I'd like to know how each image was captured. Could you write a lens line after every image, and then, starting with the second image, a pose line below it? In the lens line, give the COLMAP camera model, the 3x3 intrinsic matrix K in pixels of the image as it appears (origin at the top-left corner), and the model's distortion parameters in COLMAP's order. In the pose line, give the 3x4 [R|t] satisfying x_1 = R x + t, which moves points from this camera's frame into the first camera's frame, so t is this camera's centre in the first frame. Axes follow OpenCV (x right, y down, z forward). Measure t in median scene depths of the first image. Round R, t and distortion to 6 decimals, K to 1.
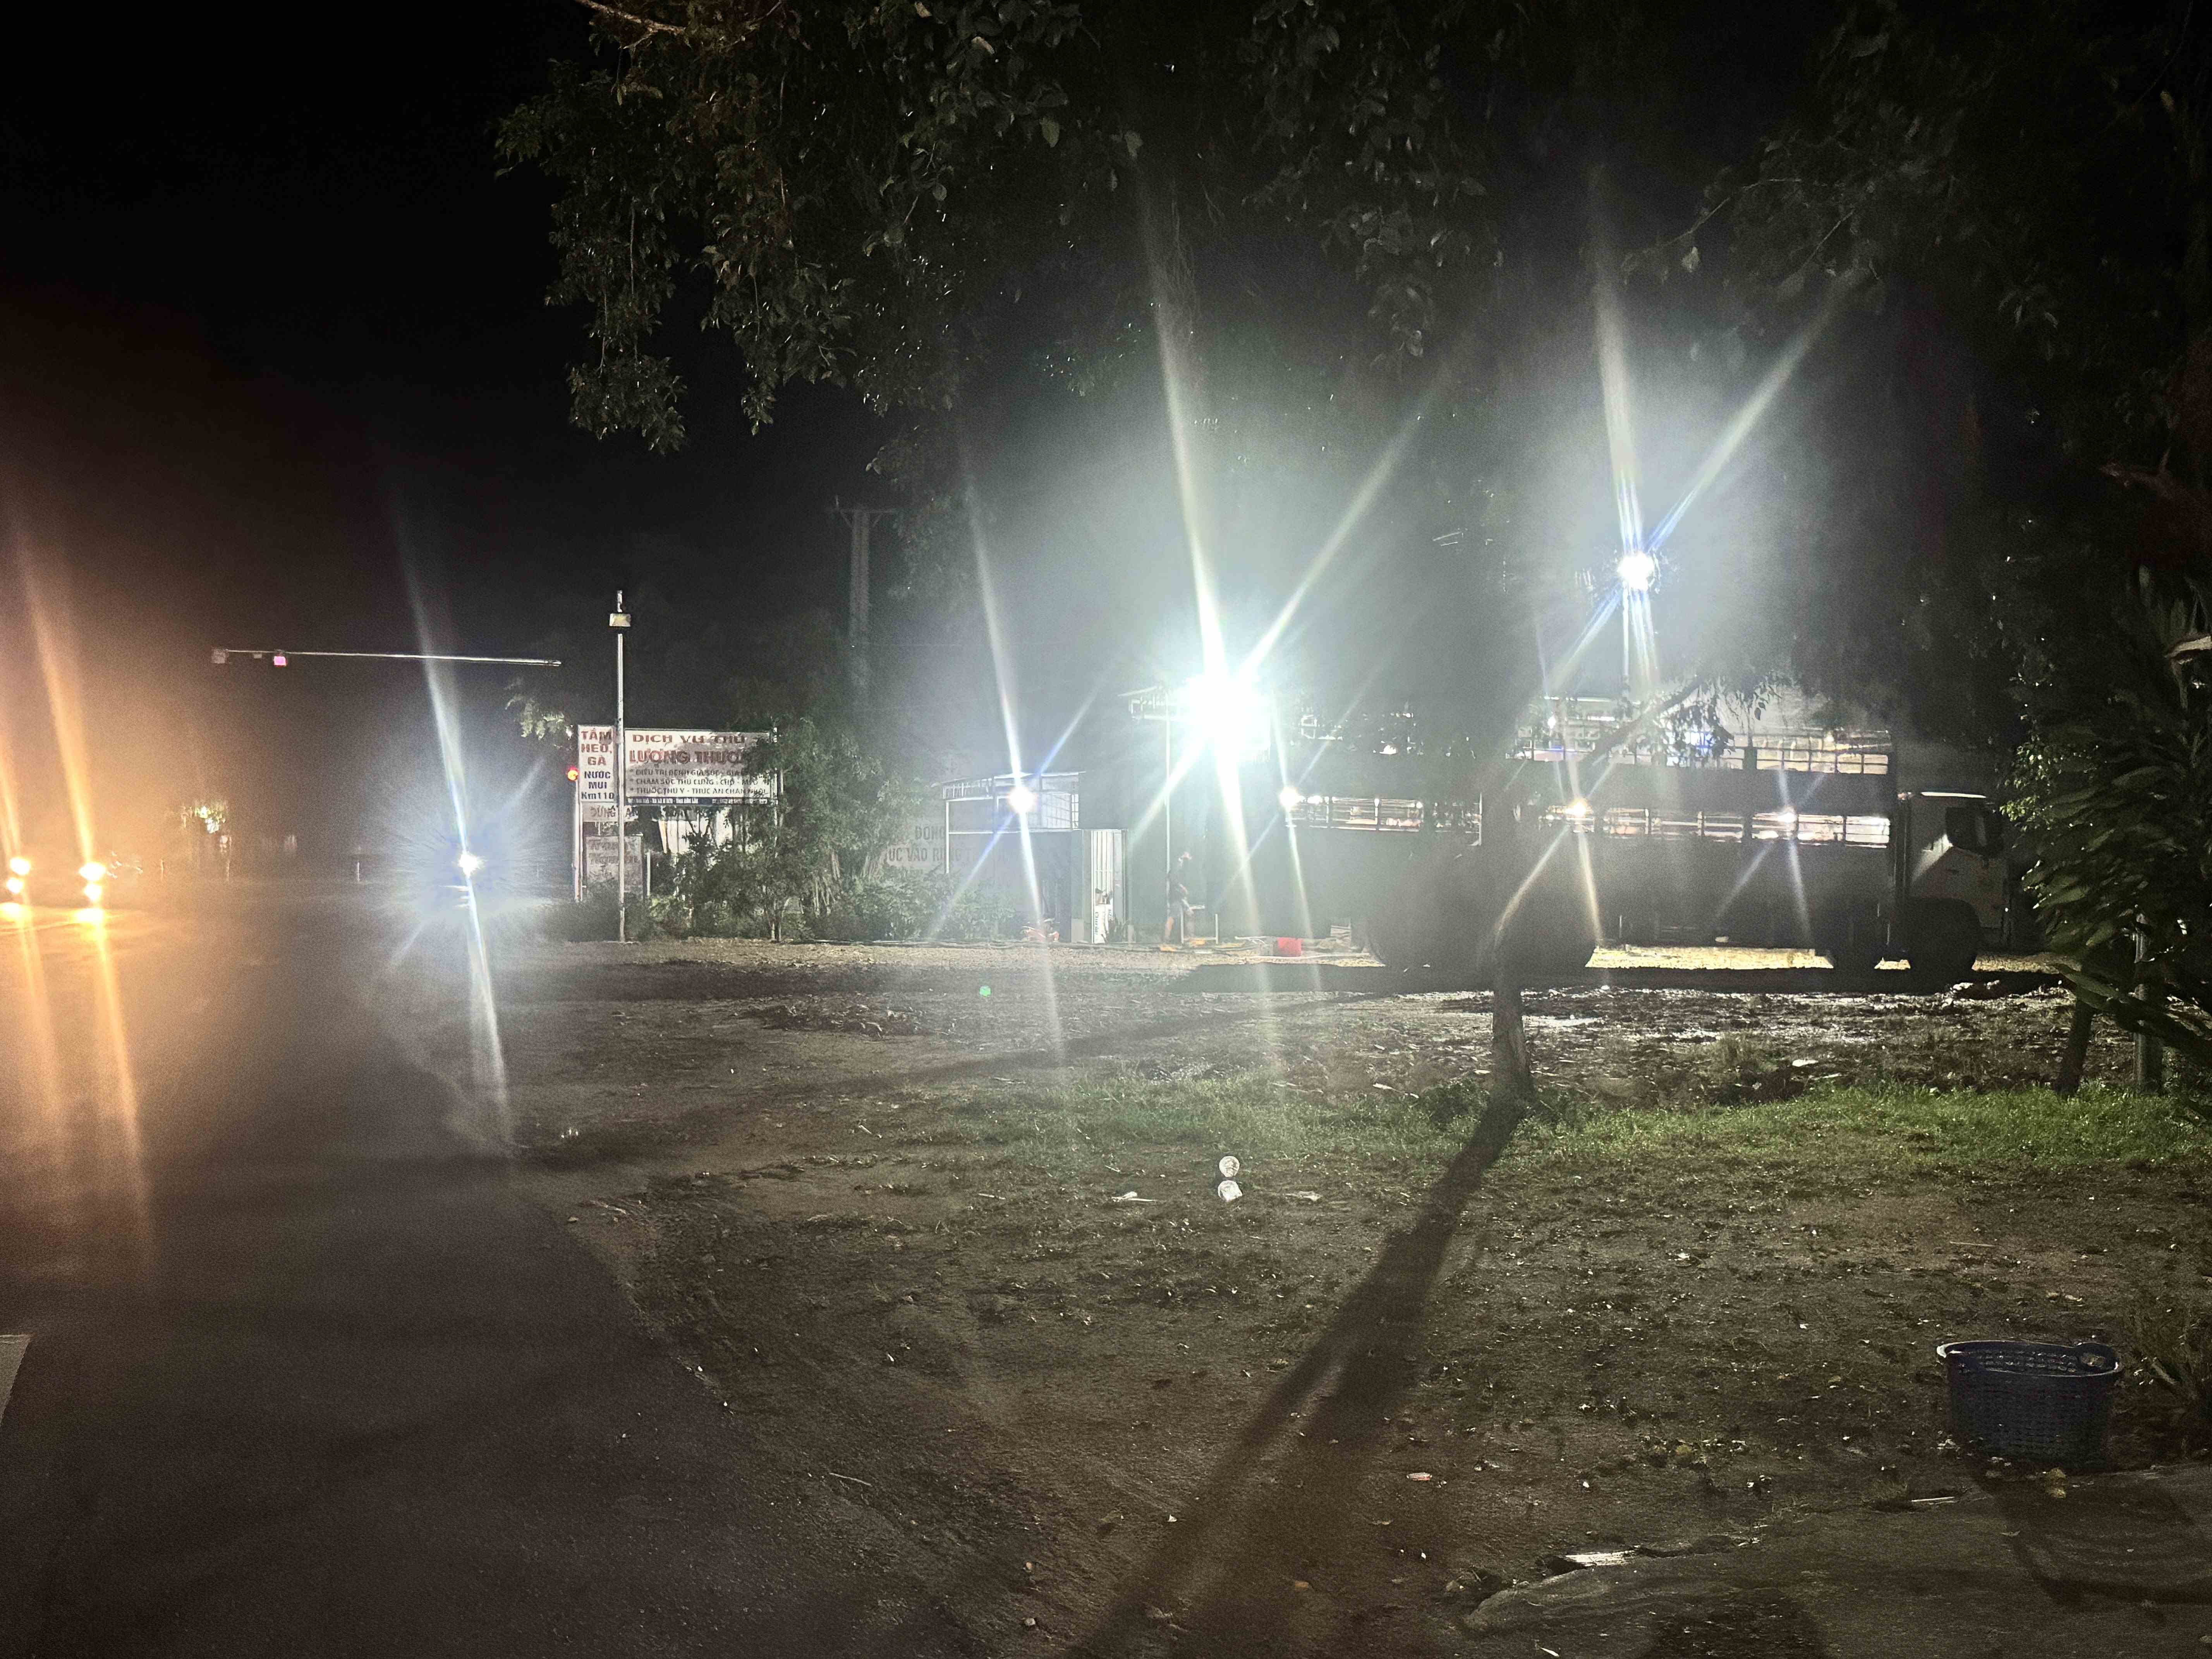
lens RADIAL K [[2508.7, 0, 1112.6], [0, 2508.7, 877.8], [0, 0, 1]] dist [0.176496, 0.000000]
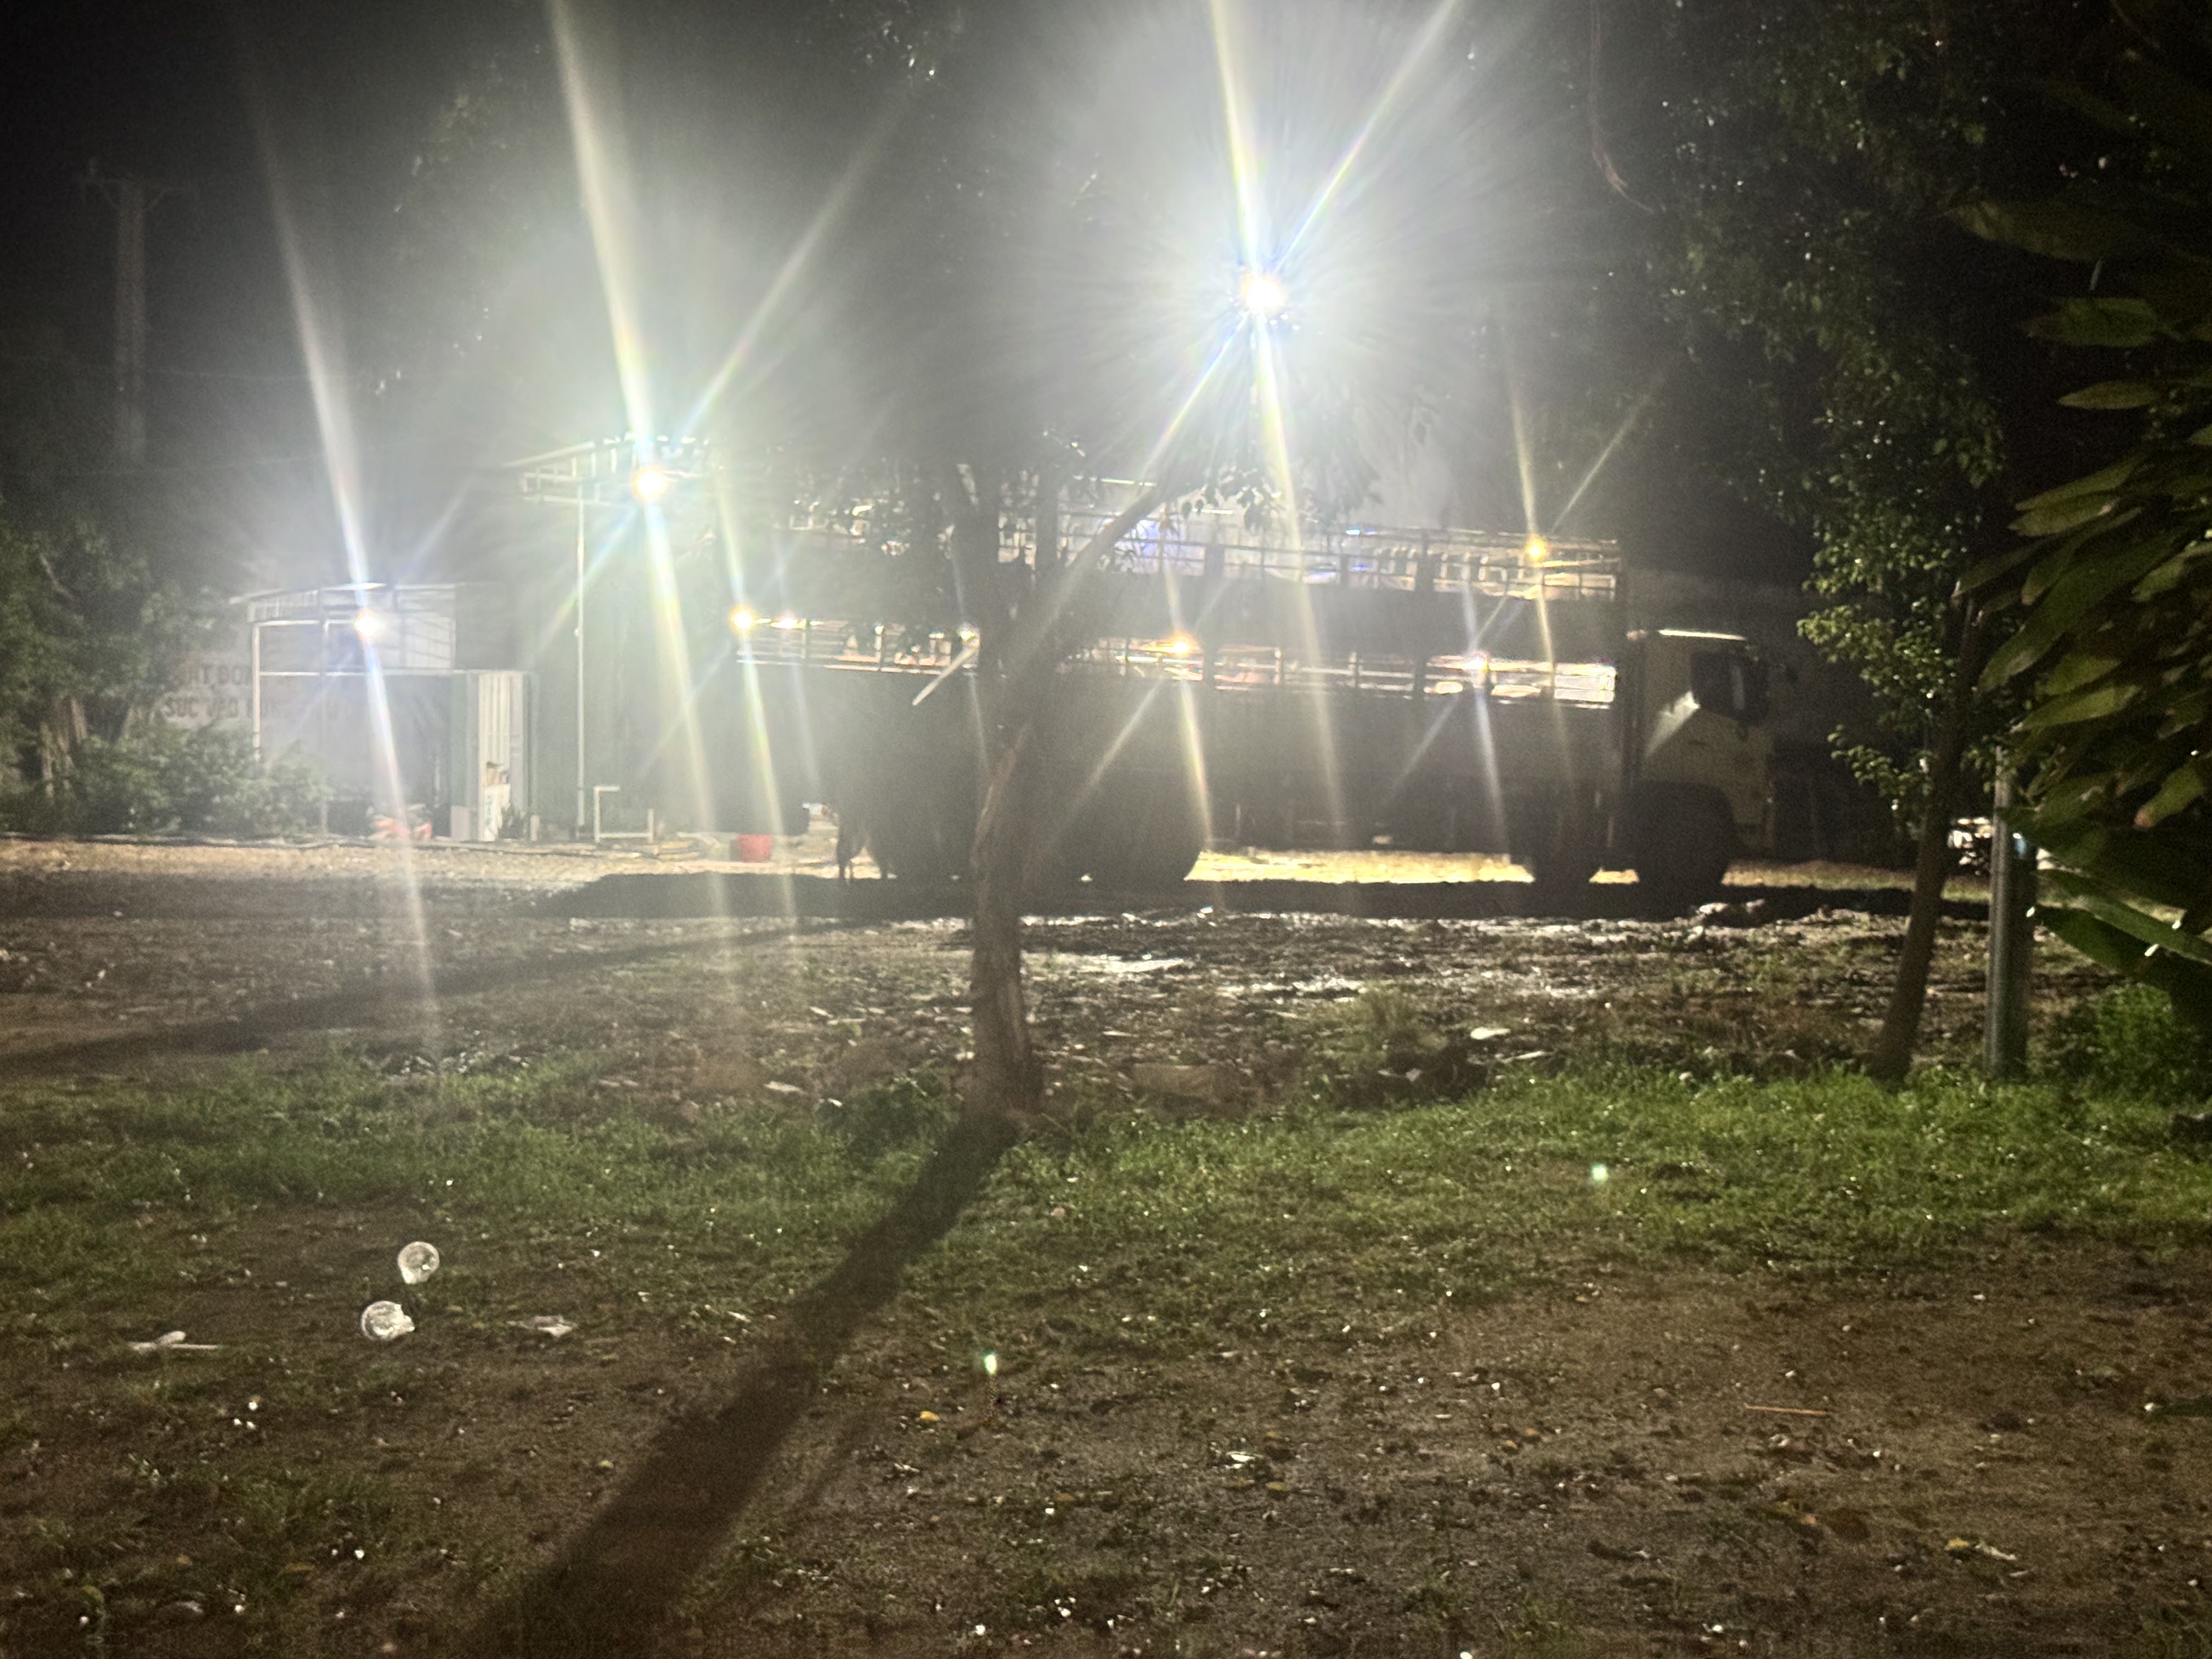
lens RADIAL K [[3286.5, 0, 1098.8], [0, 3286.5, 888.6], [0, 0, 1]] dist [0.326338, 0.000000]
pose [[0.989468, 0.003690, 0.144704, 0.052698], [-0.009218, 0.999252, 0.037548, 0.006841], [-0.144458, -0.038486, 0.988762, 0.188557]]
